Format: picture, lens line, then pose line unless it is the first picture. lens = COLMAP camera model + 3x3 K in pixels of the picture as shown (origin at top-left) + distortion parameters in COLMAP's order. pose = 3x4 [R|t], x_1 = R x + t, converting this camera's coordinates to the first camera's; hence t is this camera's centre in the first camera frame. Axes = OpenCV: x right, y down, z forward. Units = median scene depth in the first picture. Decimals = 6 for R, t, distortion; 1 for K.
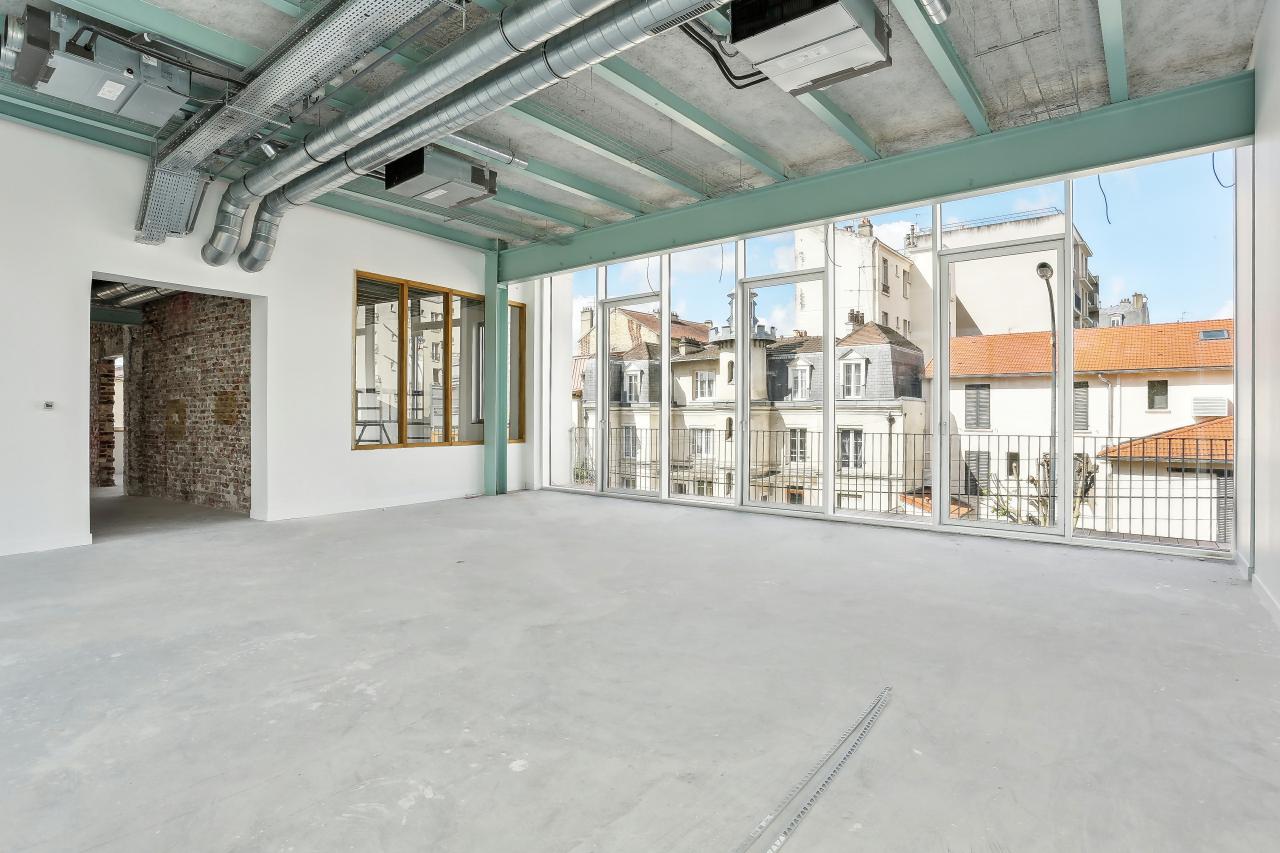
lens RADIAL K [[655.9, 0, 638.7], [0, 655.9, 419.9], [0, 0, 1]] dist [-0.028472, 0.000148]
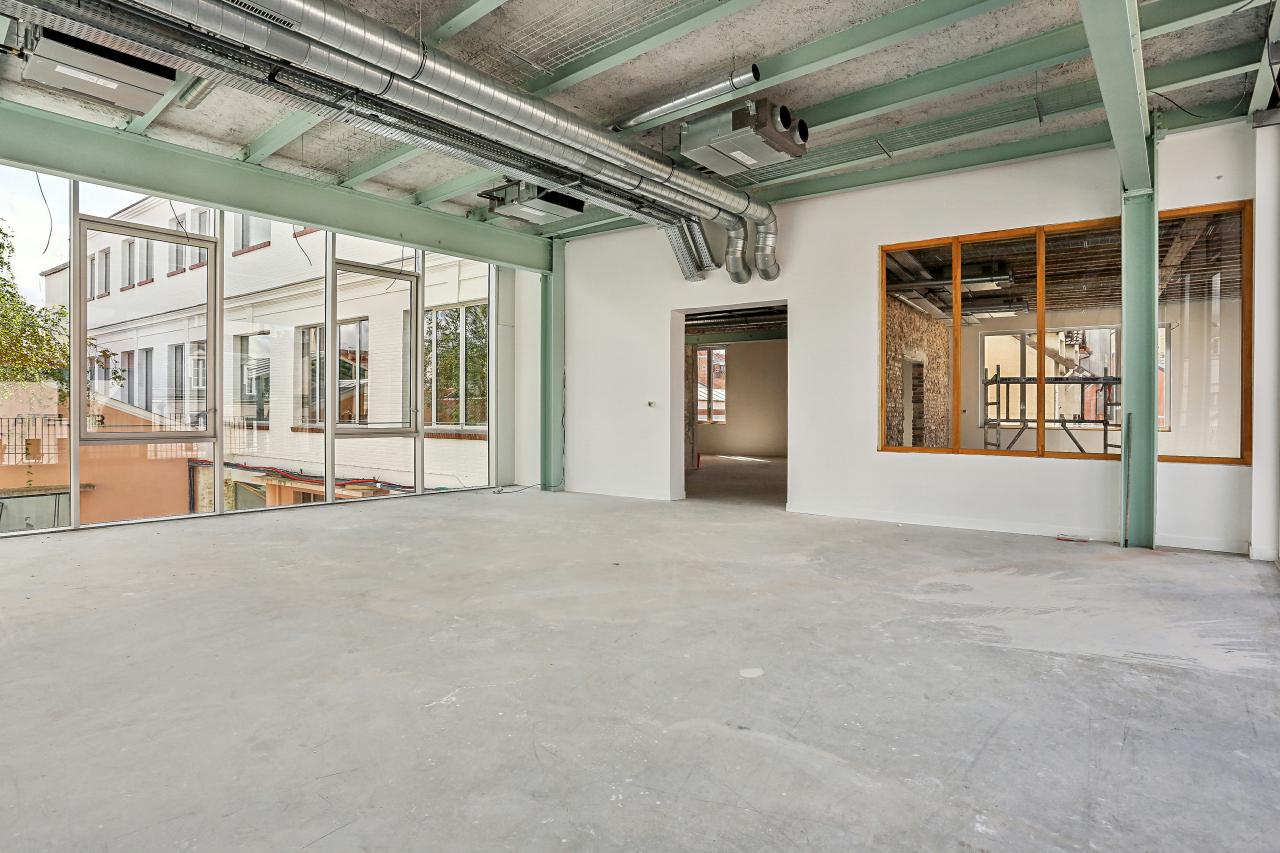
lens RADIAL K [[655.9, 0, 640.3], [0, 655.9, 420.0], [0, 0, 1]] dist [-0.028472, 0.000148]
pose [[-0.019508, 0.011860, -0.999739, 0.533649], [-0.009954, 0.999878, 0.012056, -0.003210], [0.999760, 0.010187, -0.019388, 0.823005]]
